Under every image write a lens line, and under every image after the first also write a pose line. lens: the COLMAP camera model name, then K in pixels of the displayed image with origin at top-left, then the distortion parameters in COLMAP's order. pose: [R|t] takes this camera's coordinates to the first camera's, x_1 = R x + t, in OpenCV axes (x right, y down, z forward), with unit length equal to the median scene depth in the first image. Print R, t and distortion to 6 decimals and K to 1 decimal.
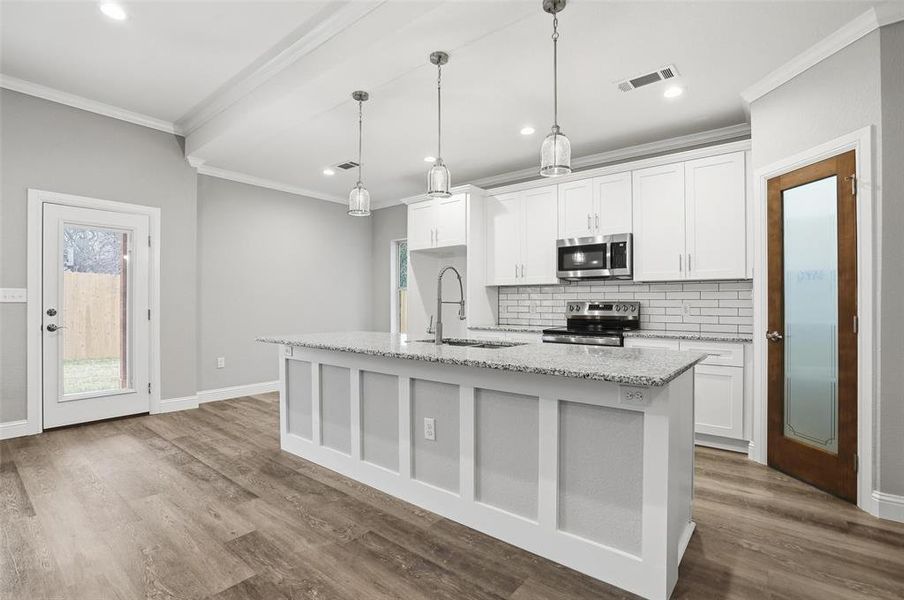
lens RADIAL K [[426.7, 0, 450.4], [0, 426.7, 302.9], [0, 0, 1]] dist [-0.050407, 0.016963]
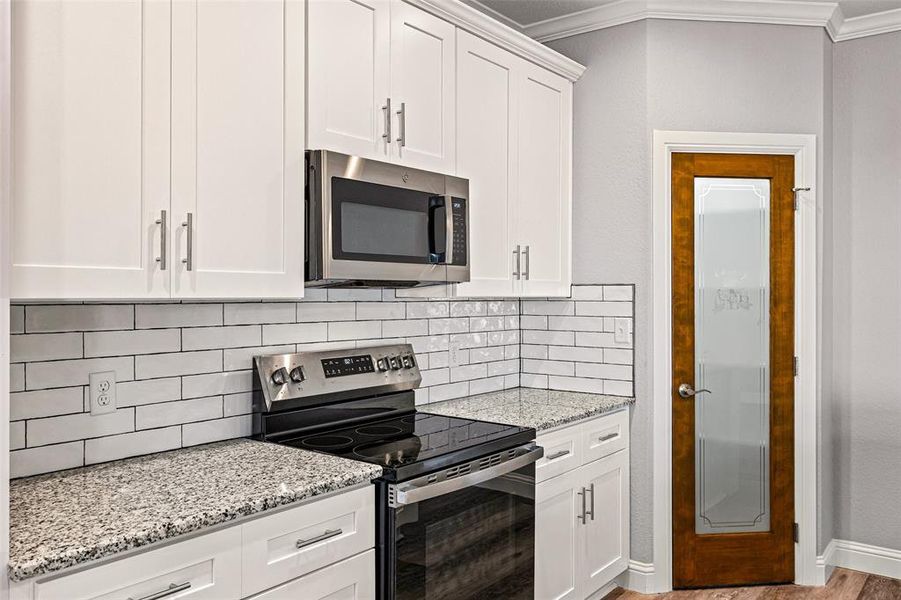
lens RADIAL K [[742.2, 0, 449.0], [0, 742.2, 294.9], [0, 0, 1]] dist [0.006324, 0.003369]
pose [[-0.034981, -0.004180, 0.999379, -0.362225], [-0.003205, 0.999987, 0.004071, -0.070320], [-0.999383, -0.003060, -0.034994, 1.288939]]
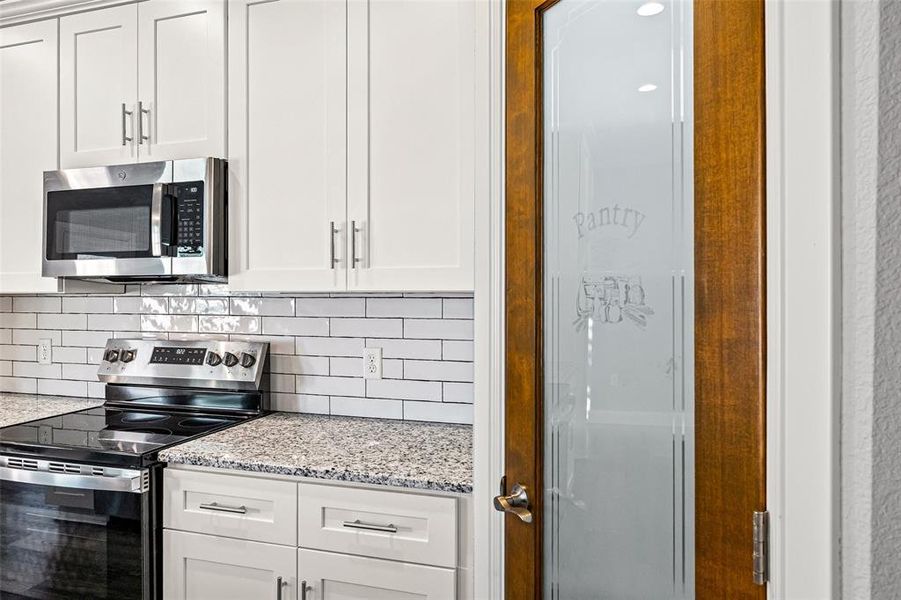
lens RADIAL K [[583.3, 0, 471.6], [0, 583.3, 302.6], [0, 0, 1]] dist [-0.025879, 0.001180]
pose [[0.913135, -0.011054, 0.407508, 0.523537], [0.003998, 0.999827, 0.018162, -0.063053], [-0.407638, -0.014955, 0.913021, 0.573388]]
